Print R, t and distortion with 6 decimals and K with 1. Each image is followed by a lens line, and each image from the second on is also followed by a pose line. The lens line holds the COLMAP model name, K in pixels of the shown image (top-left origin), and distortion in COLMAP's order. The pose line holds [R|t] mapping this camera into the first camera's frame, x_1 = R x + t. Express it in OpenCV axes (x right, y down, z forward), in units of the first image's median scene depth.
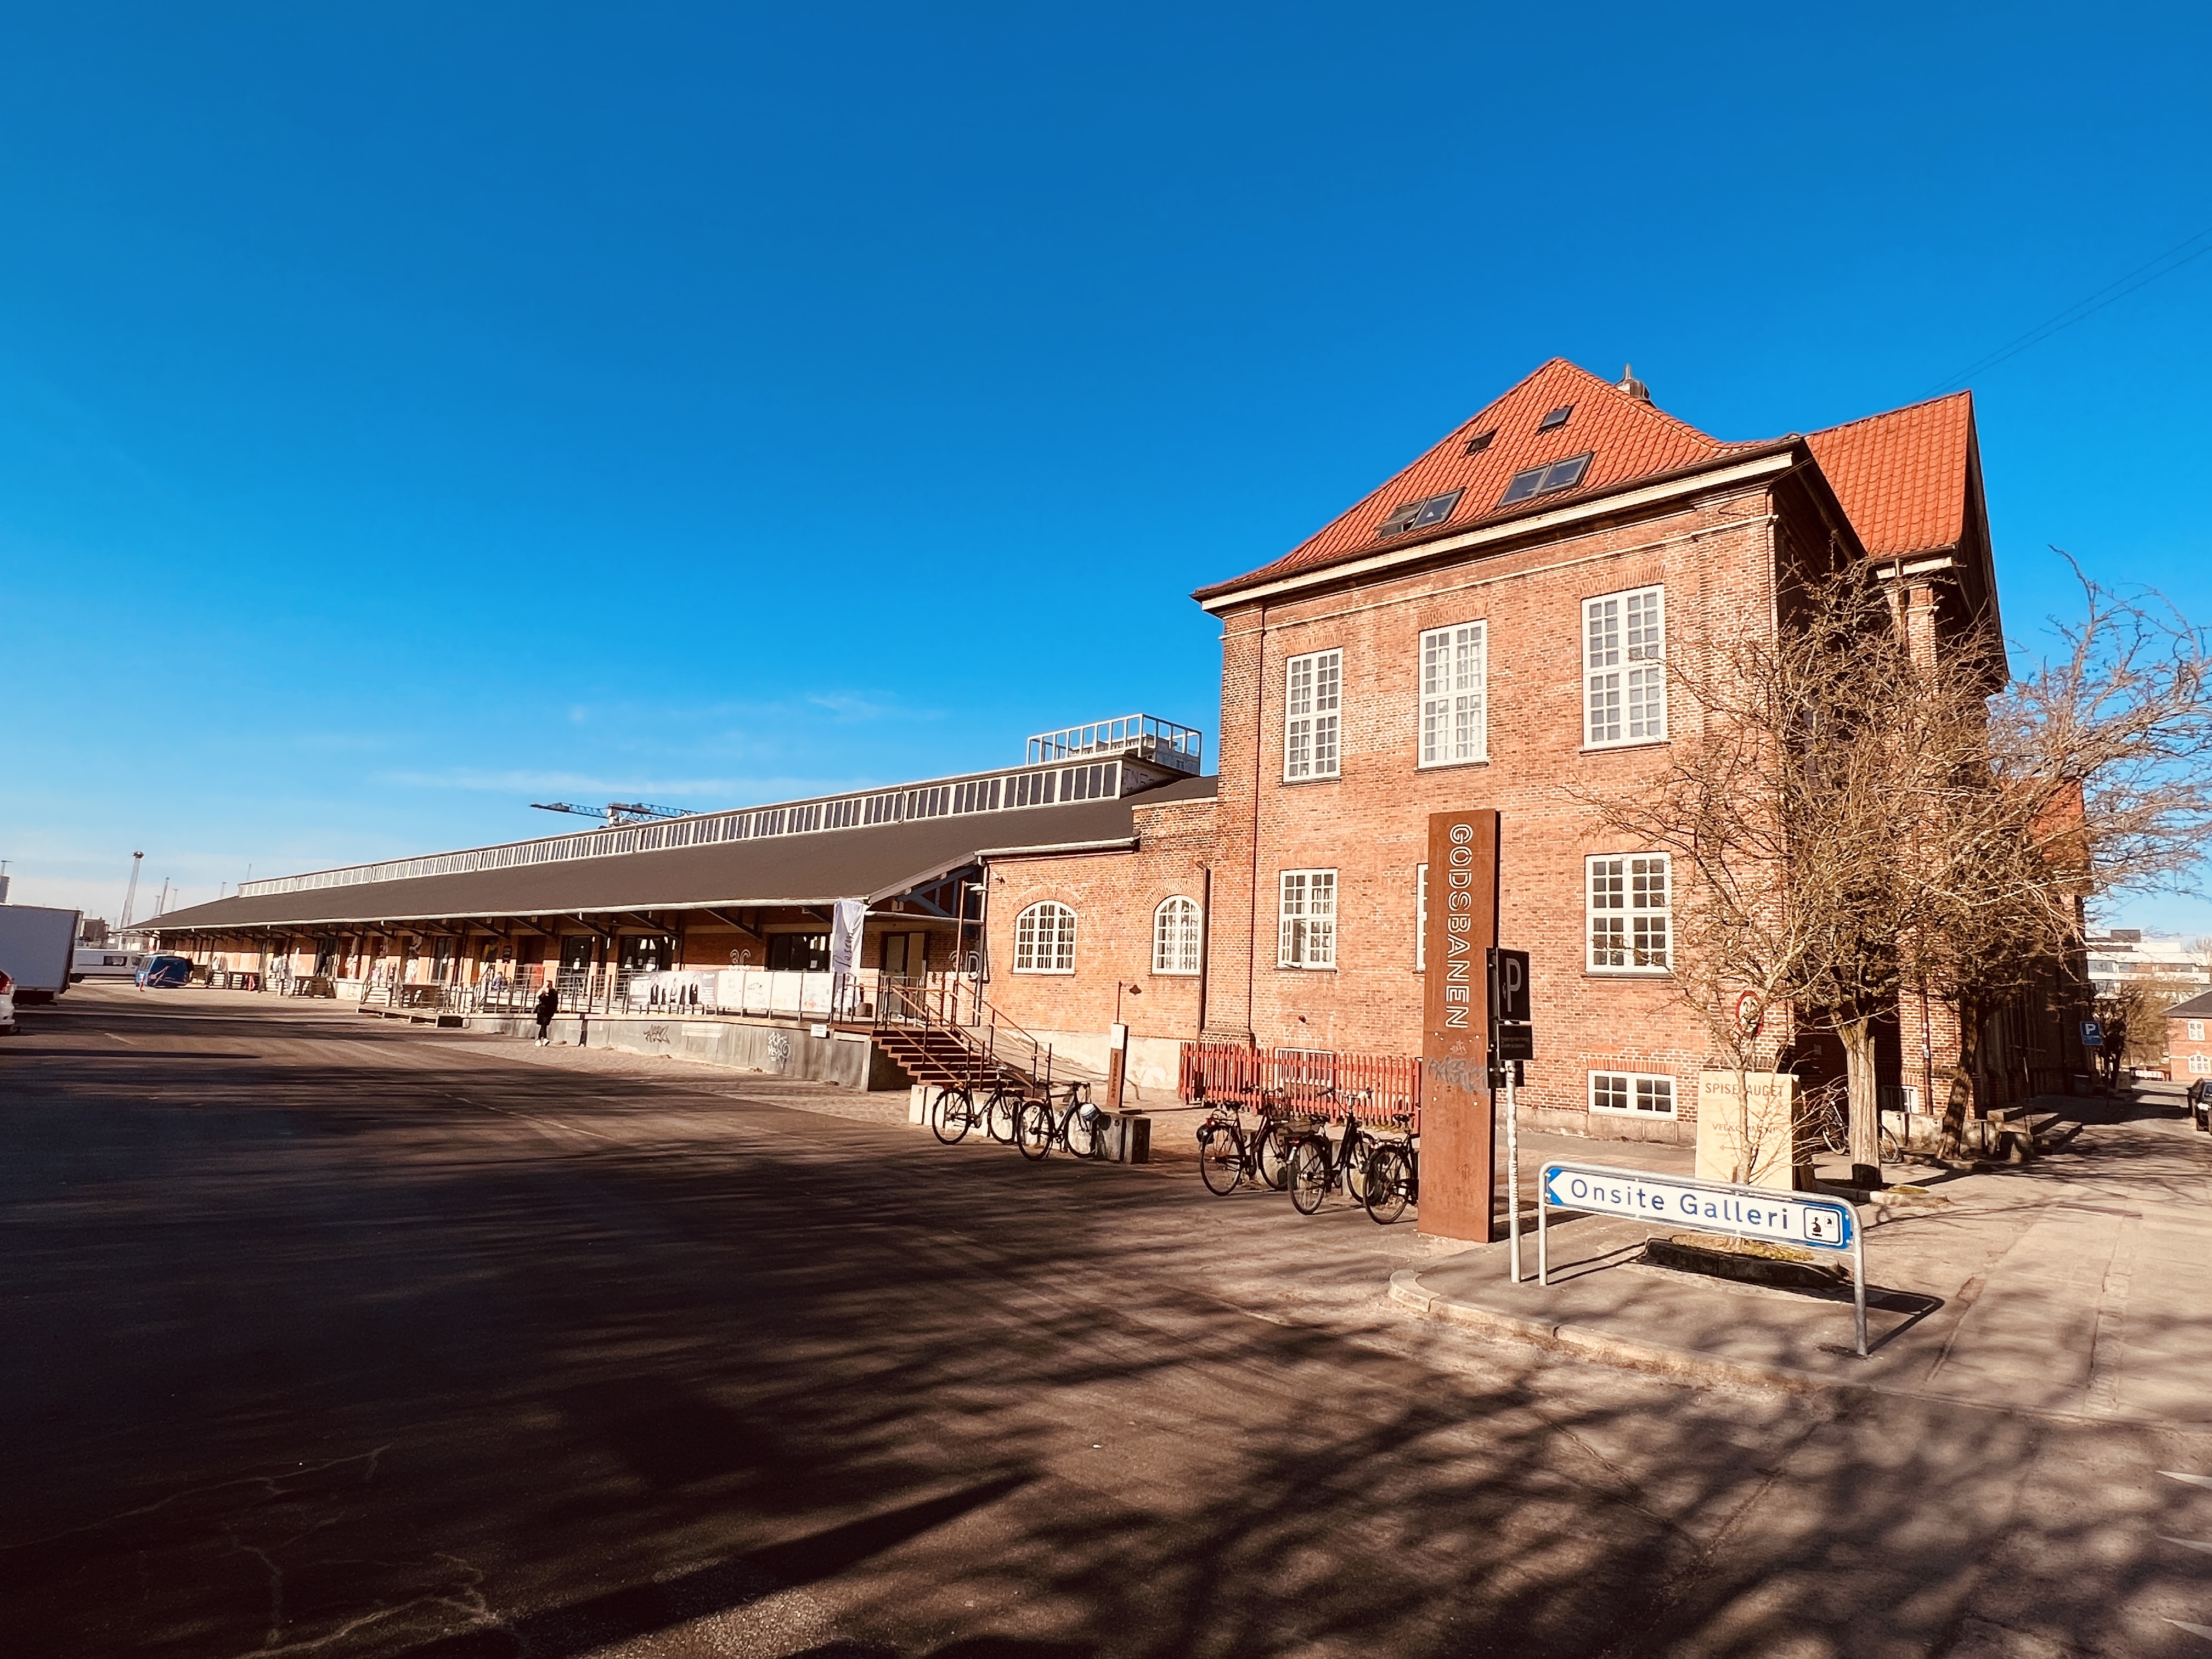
lens RADIAL K [[1202.7, 0, 1106.0], [0, 1202.7, 829.5], [0, 0, 1]] dist [0.004055, 0.000122]
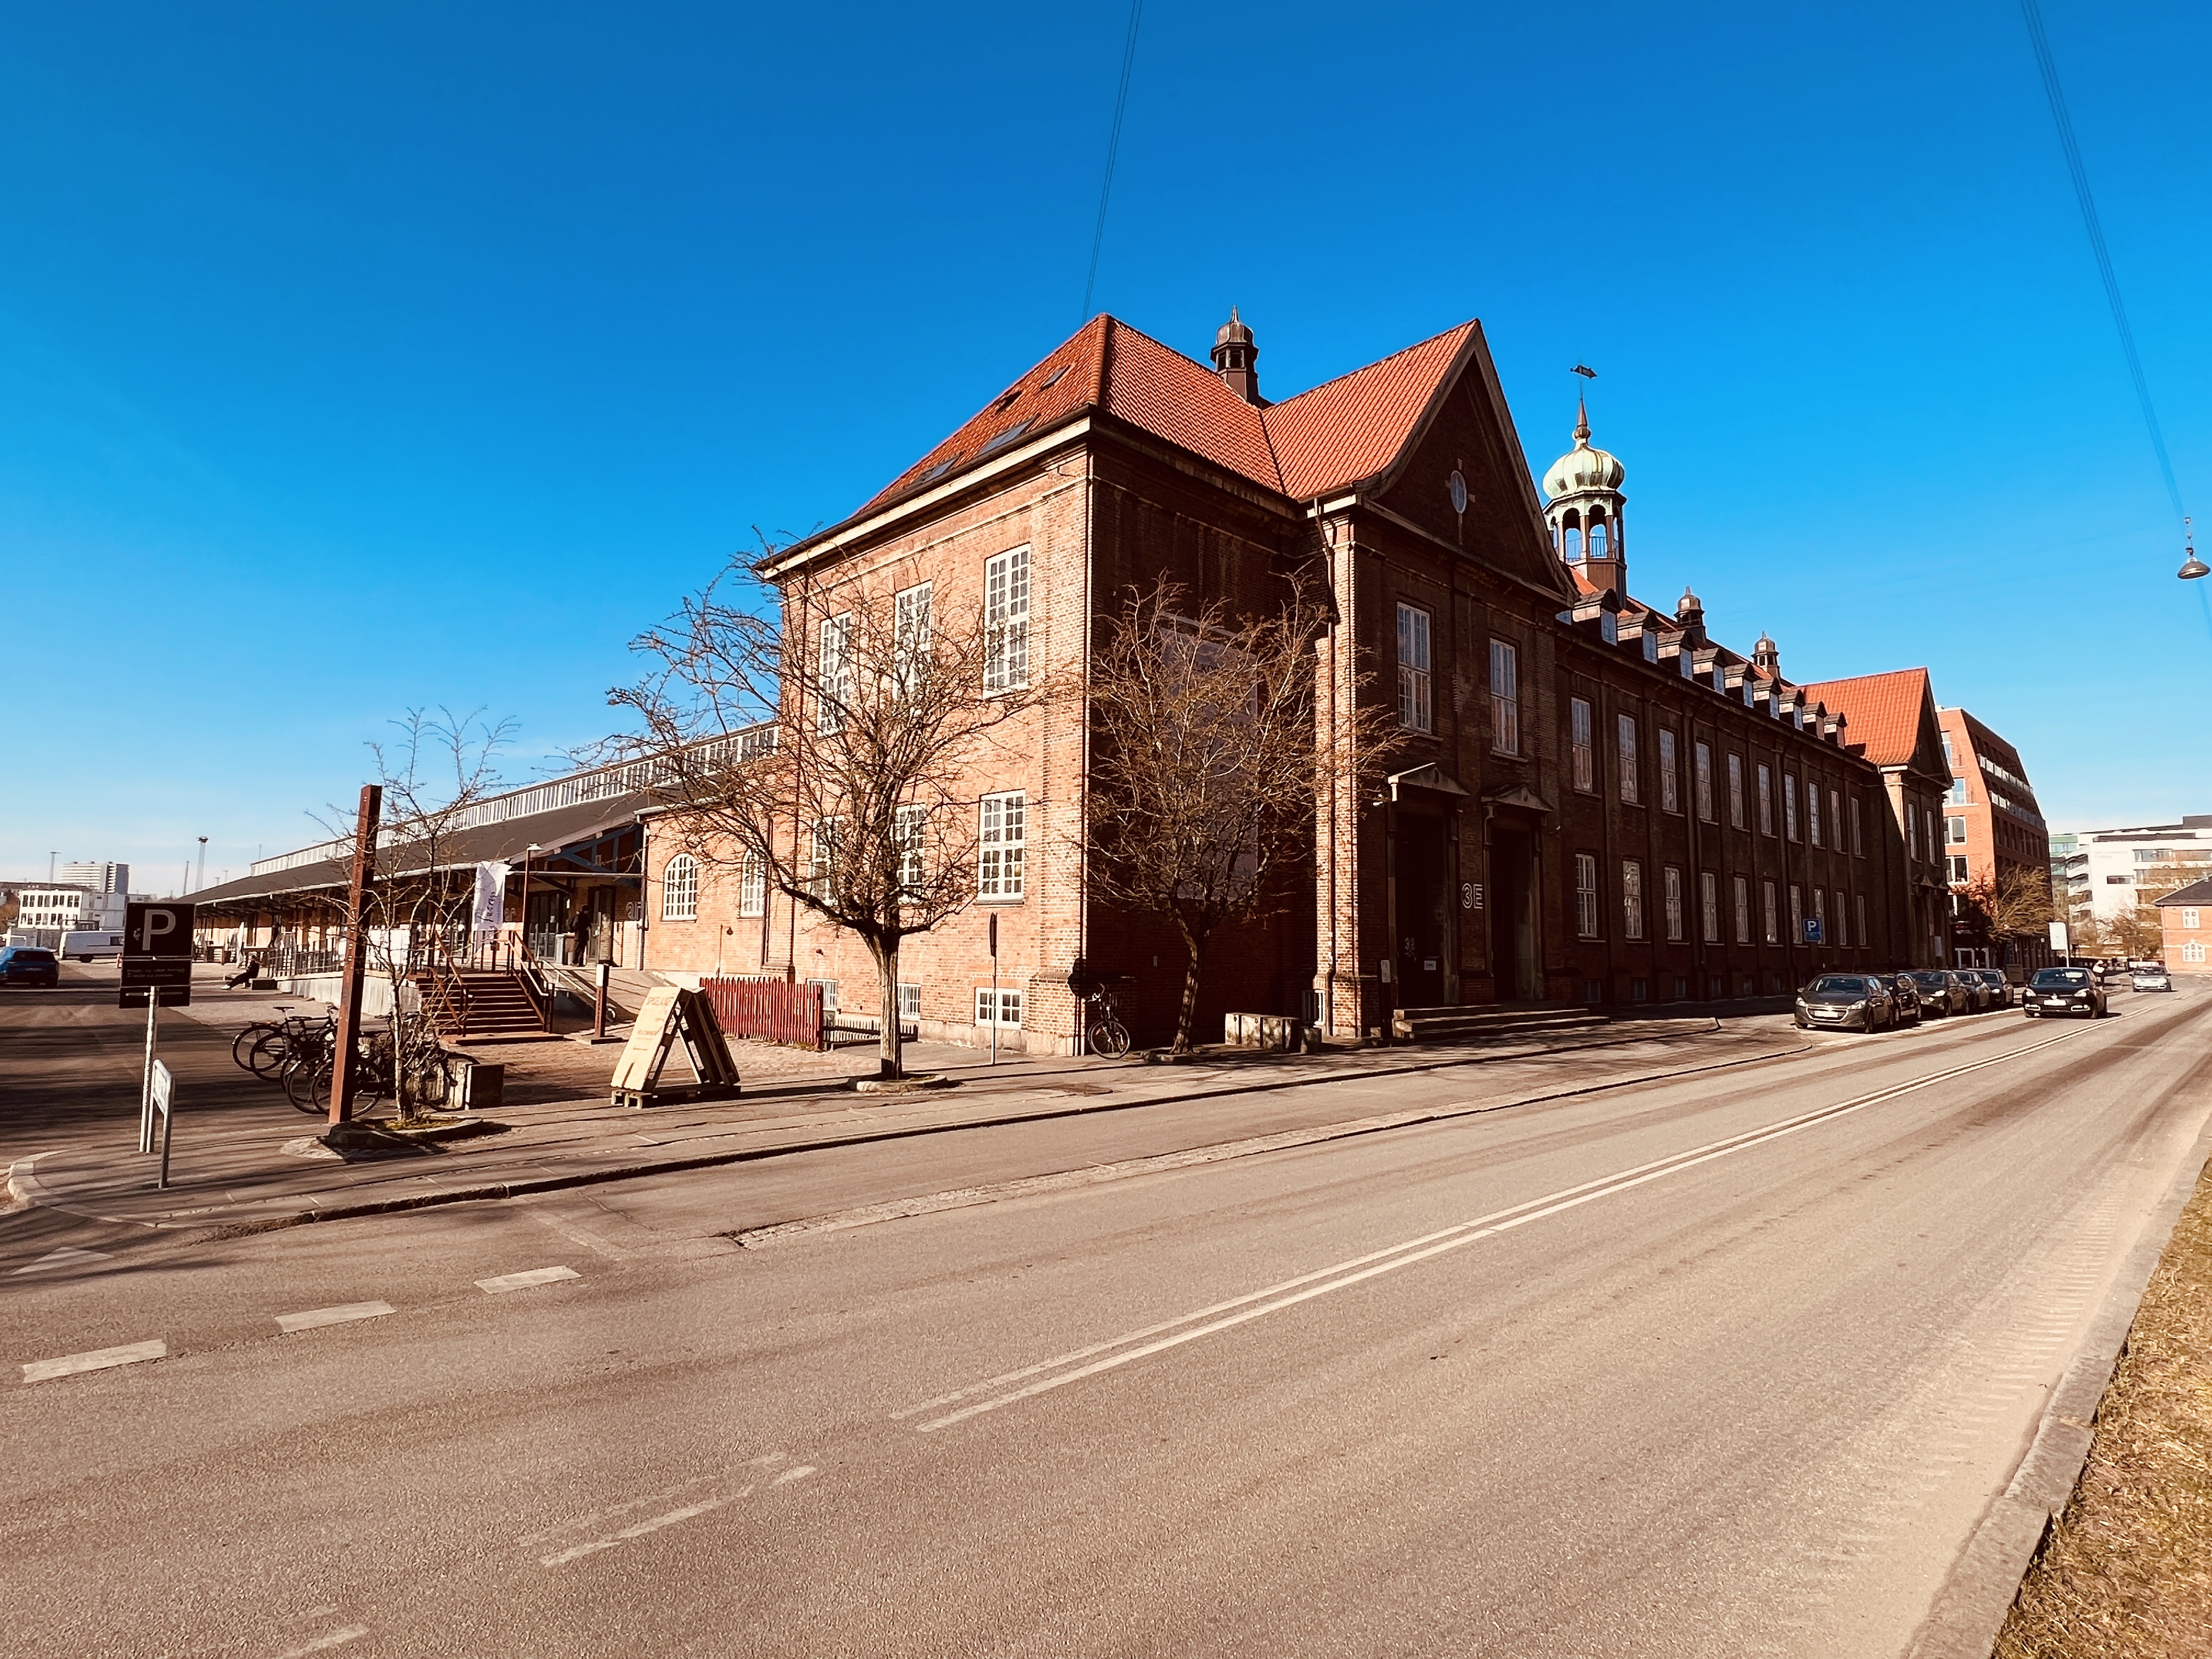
lens RADIAL K [[1202.7, 0, 1106.0], [0, 1202.7, 829.5], [0, 0, 1]] dist [0.004055, 0.000122]
pose [[0.996726, -0.049056, -0.064270, 0.507893], [0.052381, 0.997318, 0.051116, 0.002425], [0.061590, -0.054315, 0.996623, -0.081252]]
